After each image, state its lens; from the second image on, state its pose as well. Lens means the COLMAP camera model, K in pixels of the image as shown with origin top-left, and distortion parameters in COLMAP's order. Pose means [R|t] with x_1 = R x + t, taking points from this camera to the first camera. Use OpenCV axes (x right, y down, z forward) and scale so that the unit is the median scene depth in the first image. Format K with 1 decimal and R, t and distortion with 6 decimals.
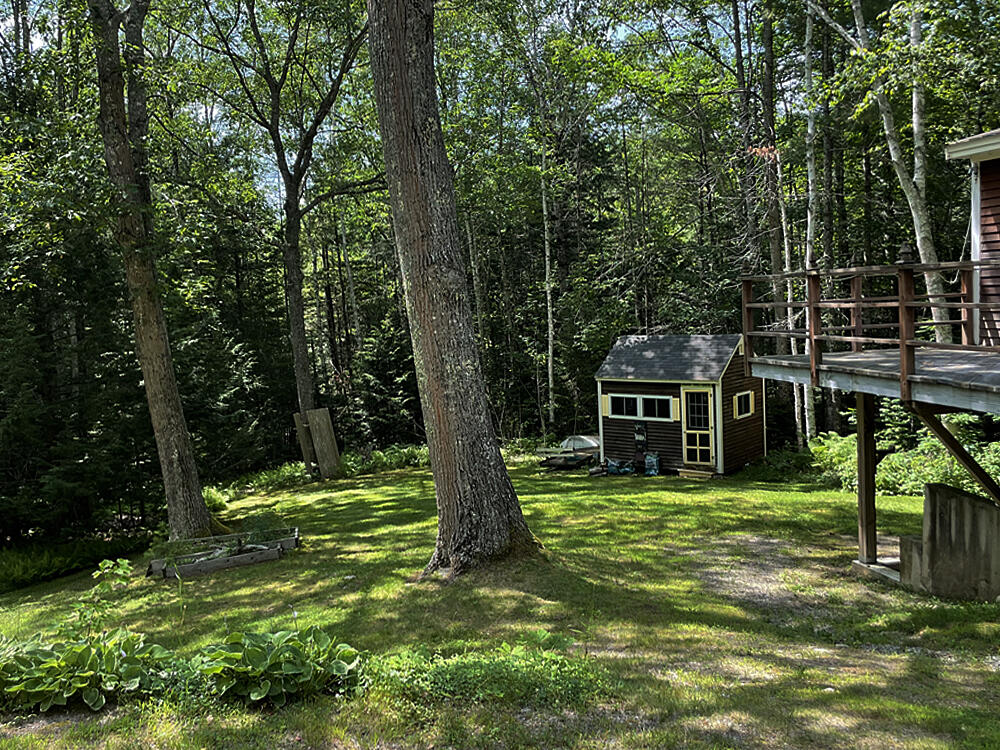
lens RADIAL K [[887.1, 0, 500.0], [0, 887.1, 375.0], [0, 0, 1]] dist [0.006457, -0.004420]
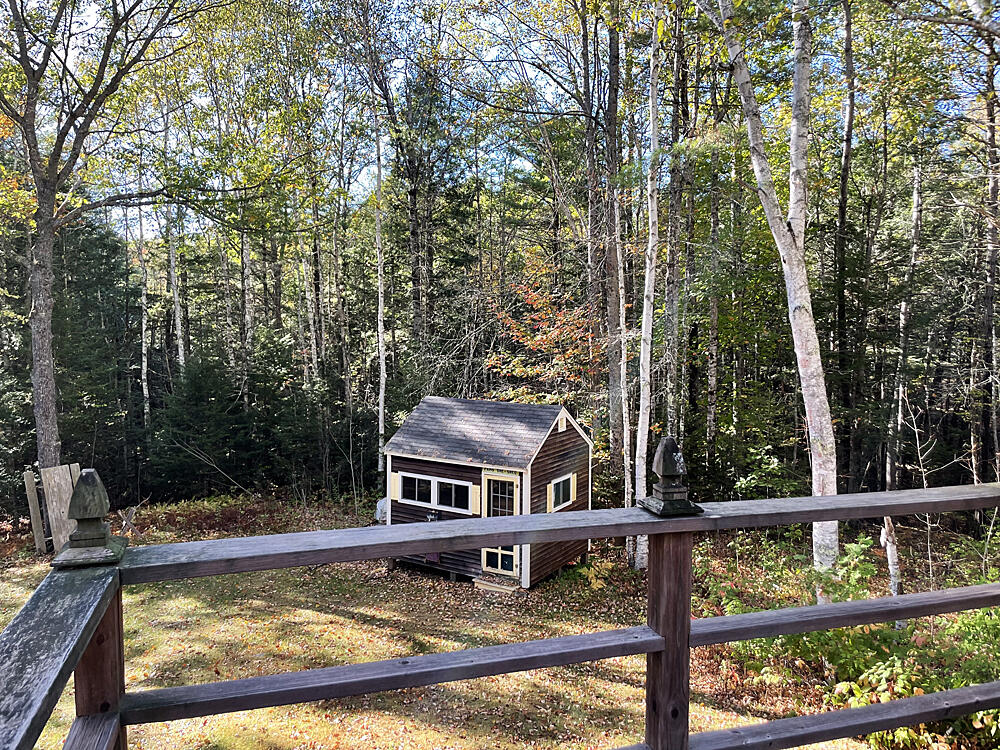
lens RADIAL K [[768.3, 0, 500.0], [0, 768.3, 375.0], [0, 0, 1]] dist [0.037698, -0.001235]
pose [[0.991727, 0.040569, 0.121788, 0.136389], [-0.038357, 0.999055, -0.020451, -0.060929], [-0.122503, 0.015611, 0.992345, 0.327426]]
